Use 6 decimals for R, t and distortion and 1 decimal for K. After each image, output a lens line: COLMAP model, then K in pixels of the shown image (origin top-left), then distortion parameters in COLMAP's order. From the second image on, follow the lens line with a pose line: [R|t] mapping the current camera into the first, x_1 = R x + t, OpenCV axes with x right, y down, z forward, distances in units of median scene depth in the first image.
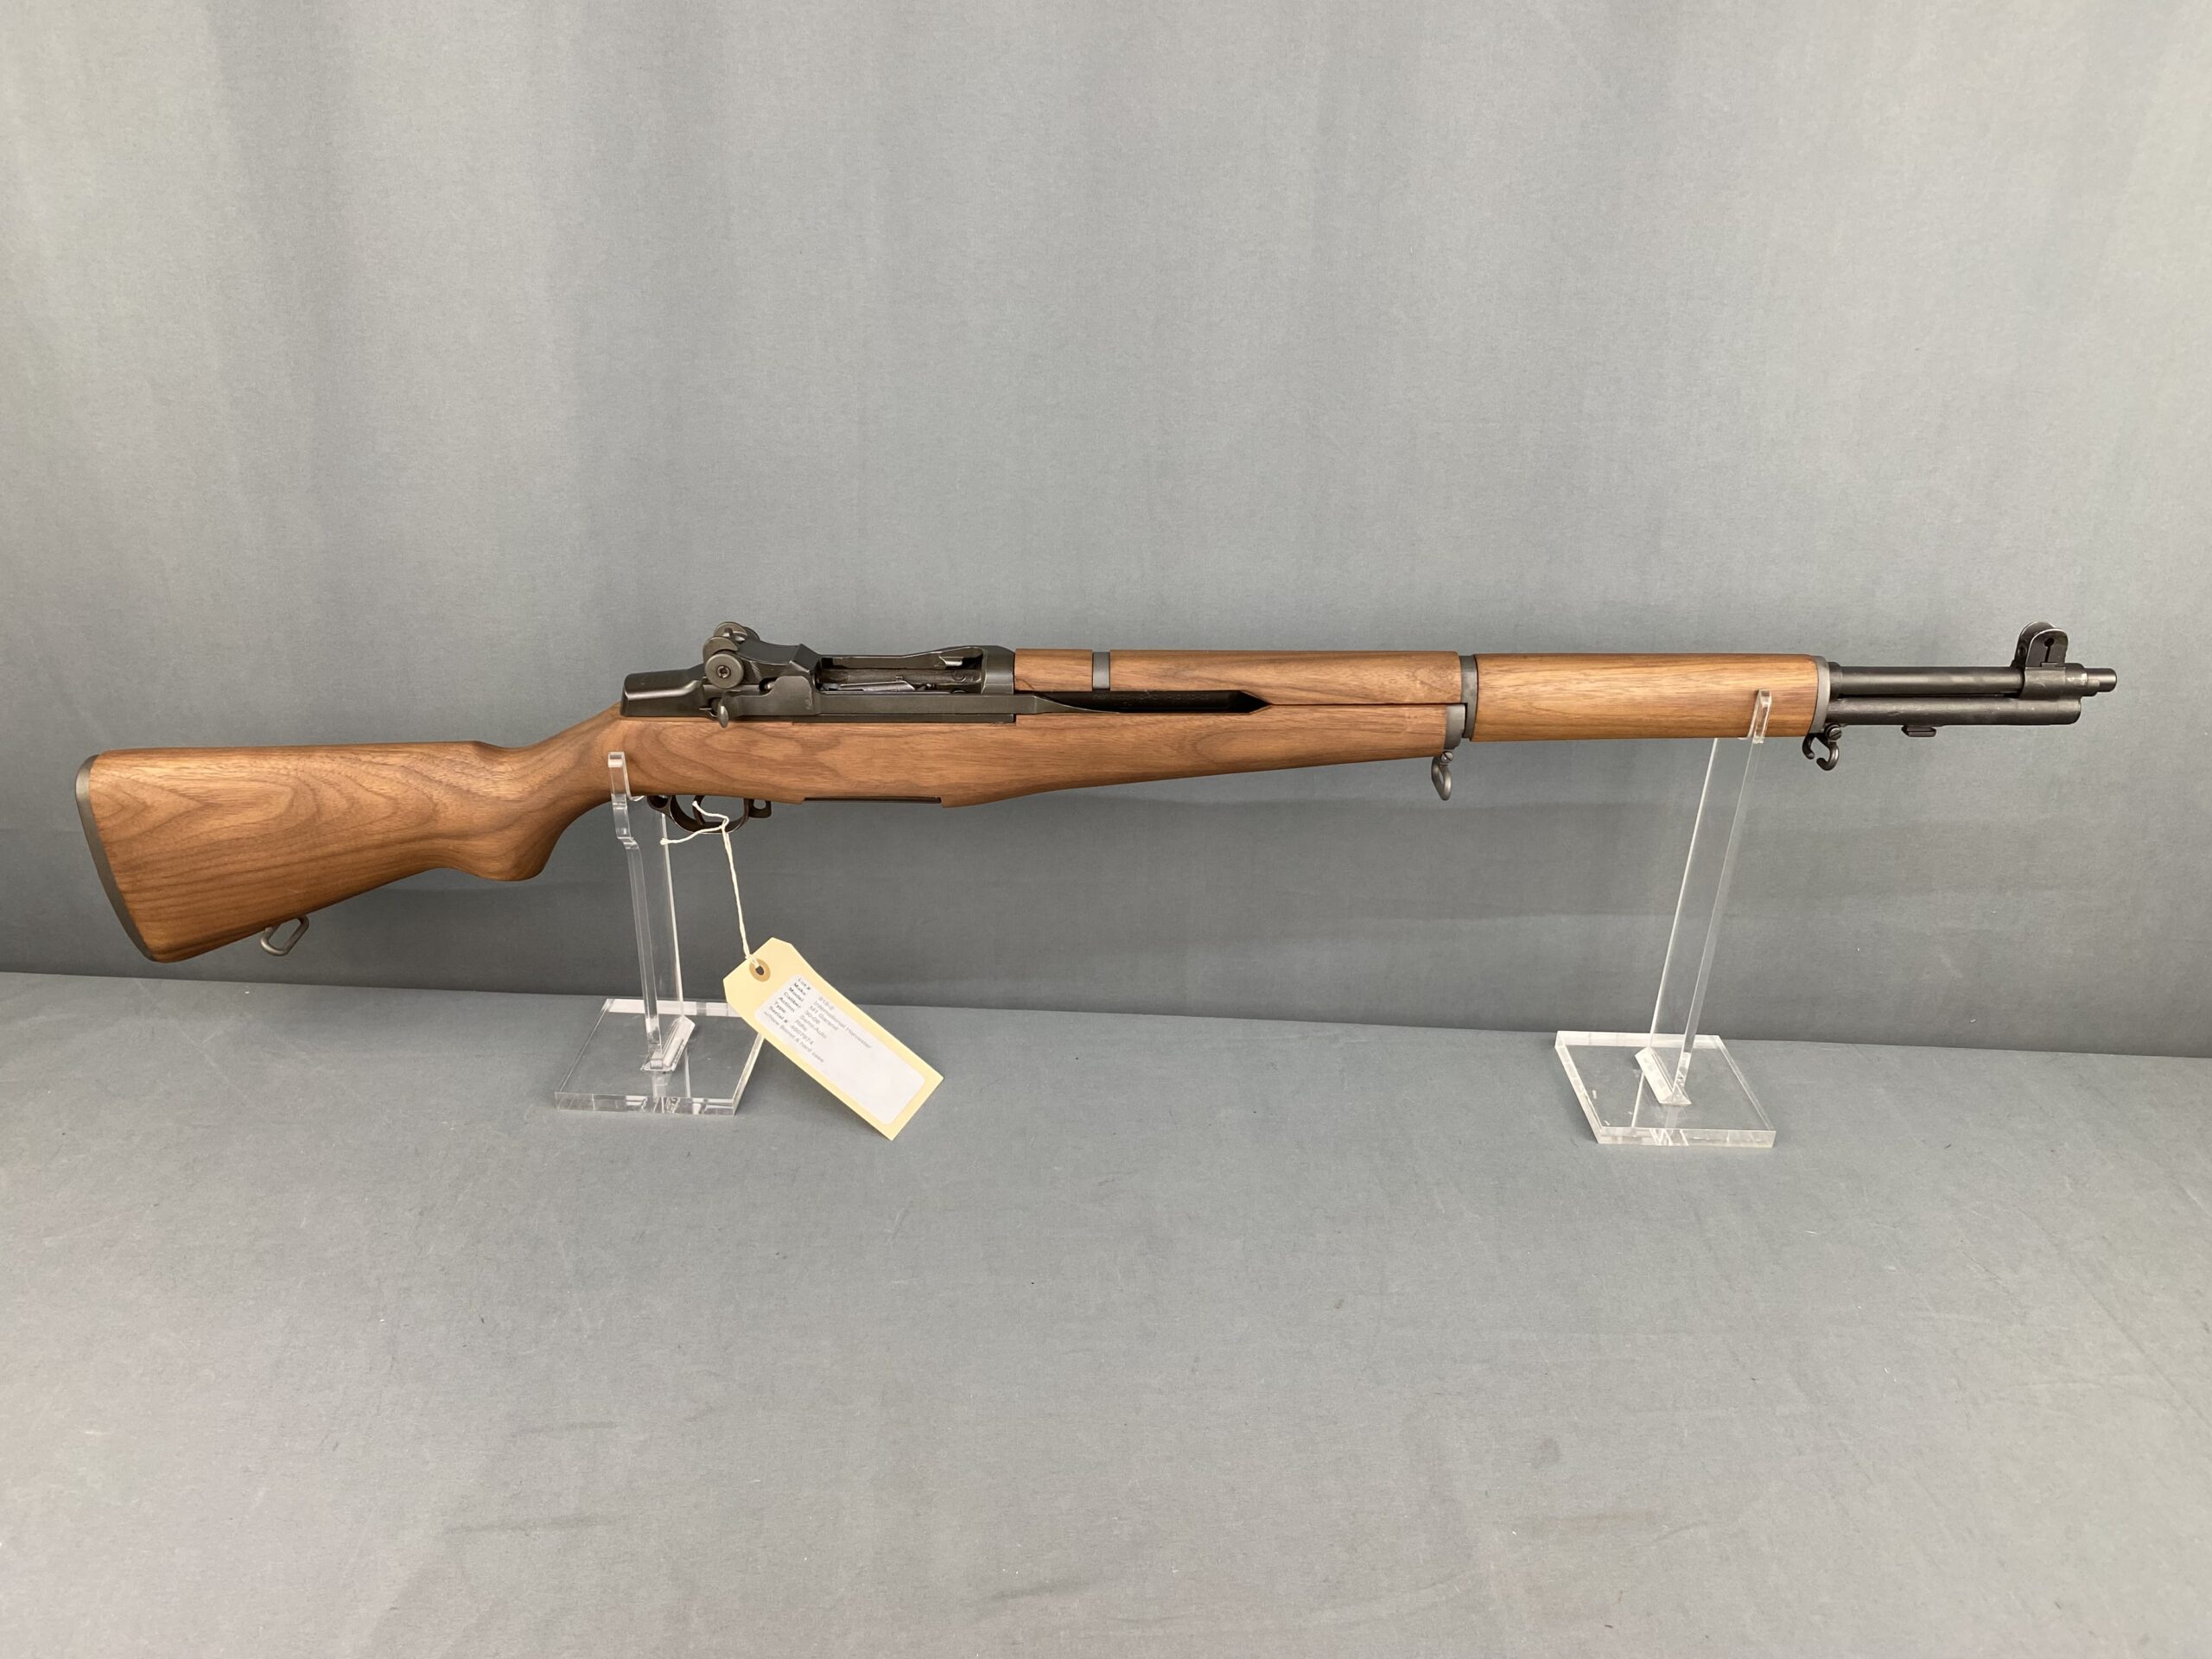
lens RADIAL K [[1927.0, 0, 1106.0], [0, 1927.0, 829.5], [0, 0, 1]] dist [0.004504, 0.128833]
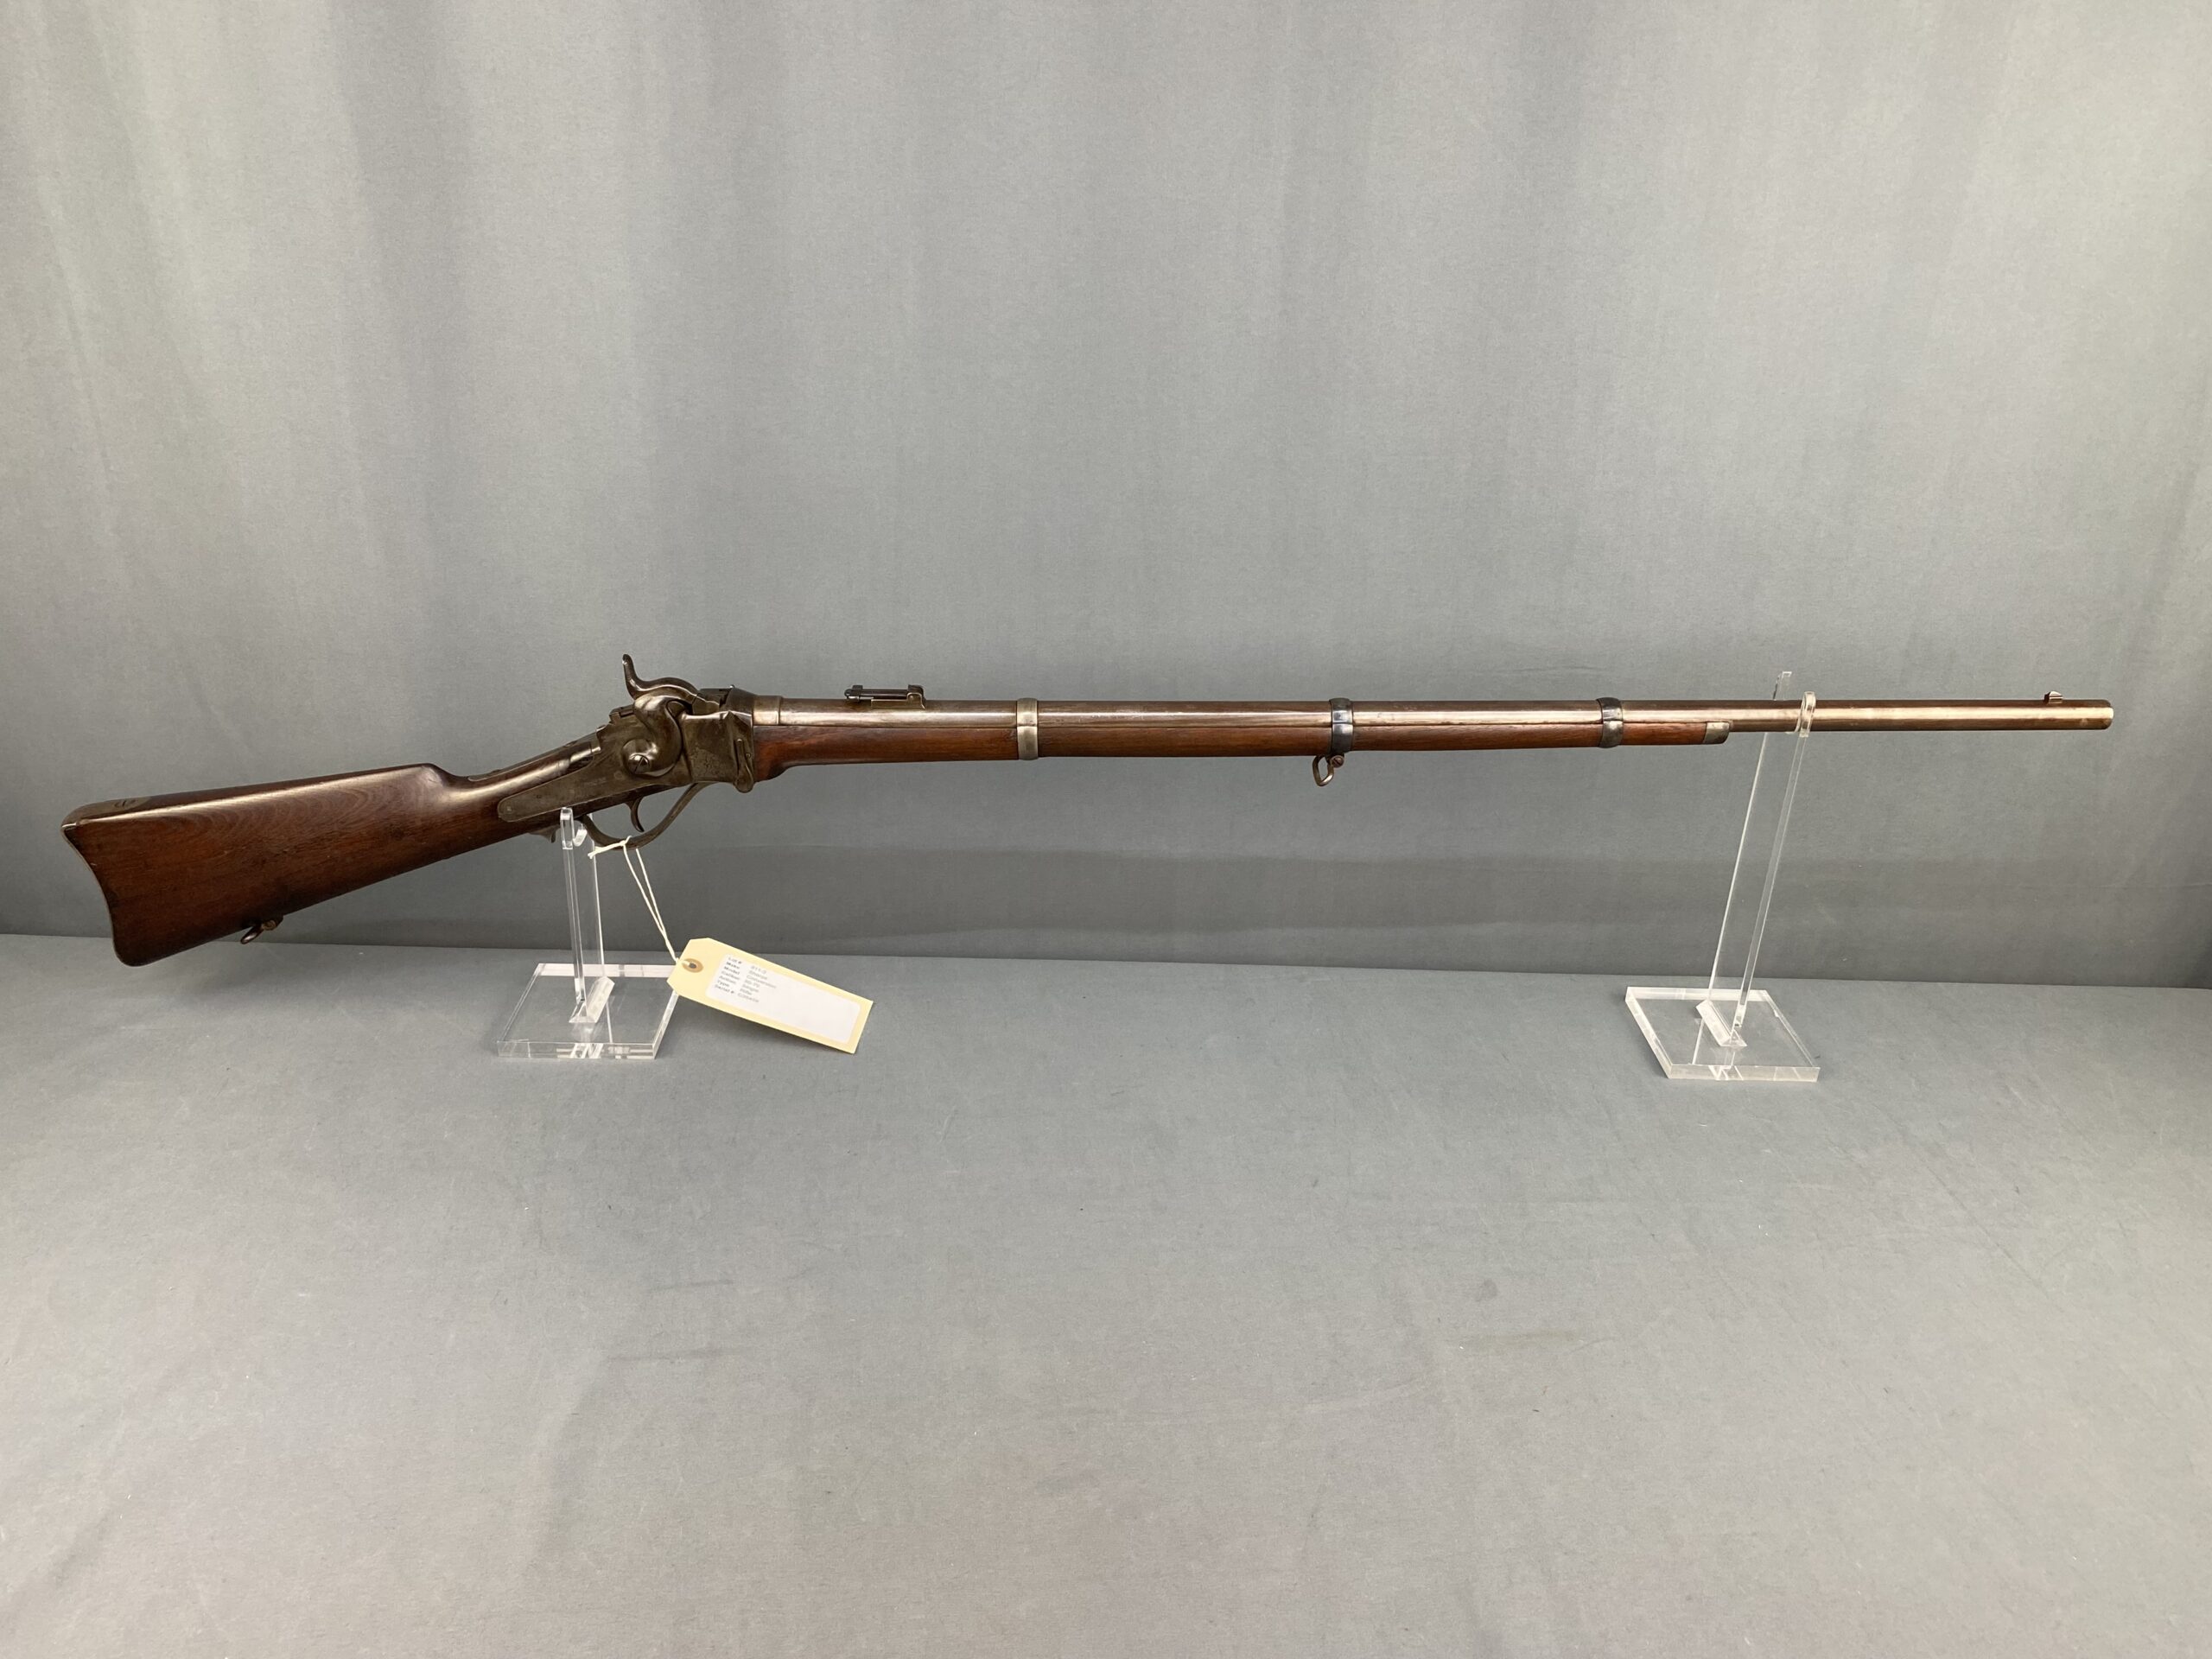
lens RADIAL K [[1907.9, 0, 1106.0], [0, 1907.9, 829.5], [0, 0, 1]] dist [0.086483, 0.006072]
pose [[0.999452, -0.011858, 0.030900, -0.045499], [0.011953, 0.999924, -0.002897, 0.024029], [-0.030864, 0.003265, 0.999518, -0.204144]]
